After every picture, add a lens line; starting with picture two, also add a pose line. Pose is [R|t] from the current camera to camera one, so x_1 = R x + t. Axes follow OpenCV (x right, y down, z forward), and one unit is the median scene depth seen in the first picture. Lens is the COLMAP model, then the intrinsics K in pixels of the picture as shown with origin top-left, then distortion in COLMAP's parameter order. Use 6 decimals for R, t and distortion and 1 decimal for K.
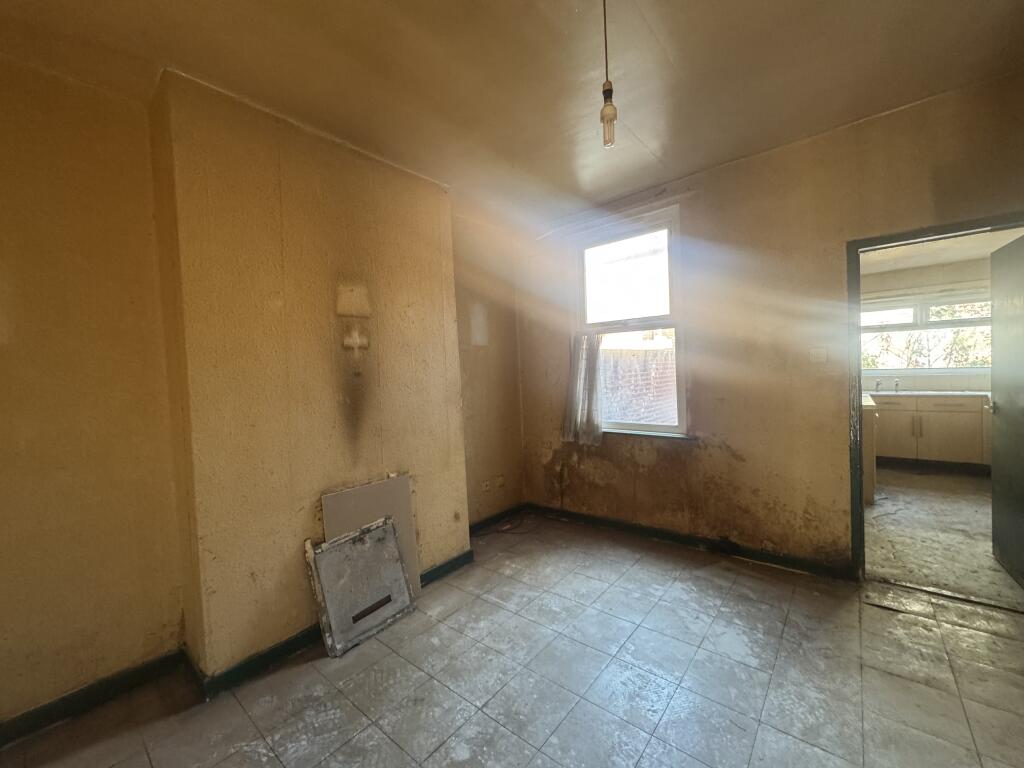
lens RADIAL K [[414.4, 0, 510.1], [0, 414.4, 383.2], [0, 0, 1]] dist [0.001027, 0.000129]
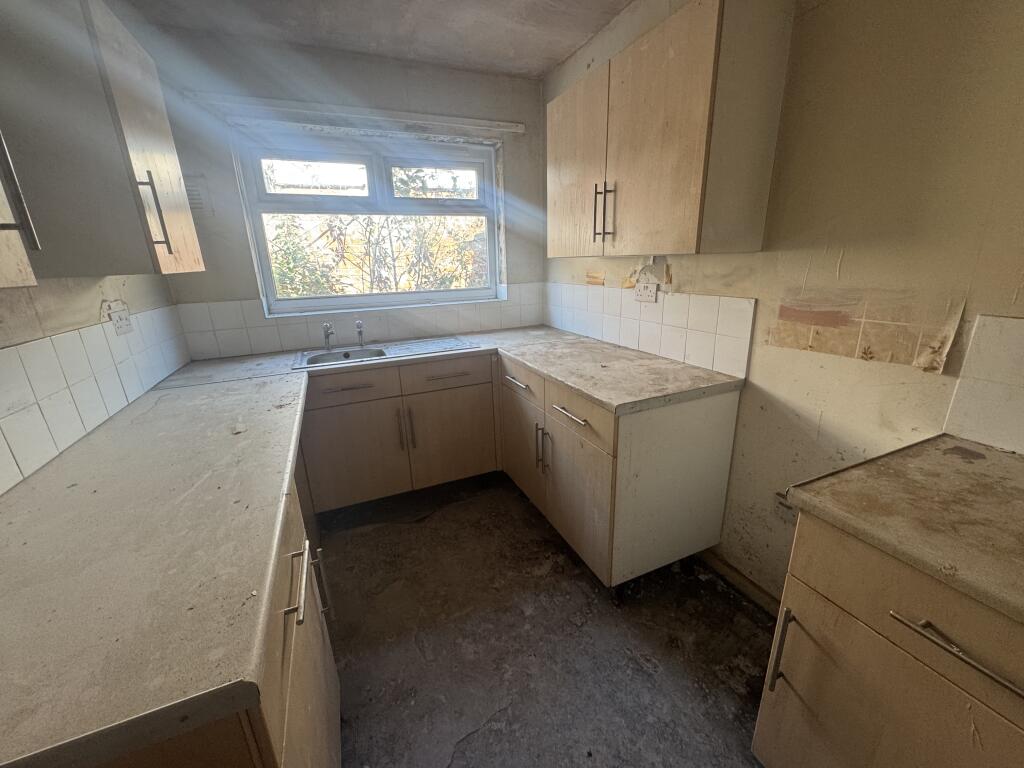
lens RADIAL K [[414.4, 0, 510.1], [0, 414.4, 383.2], [0, 0, 1]] dist [0.001027, 0.000129]
pose [[0.444013, -0.247617, 0.861126, 0.603781], [0.044382, 0.965955, 0.254876, -0.057124], [-0.894920, -0.074950, 0.439886, 0.651137]]
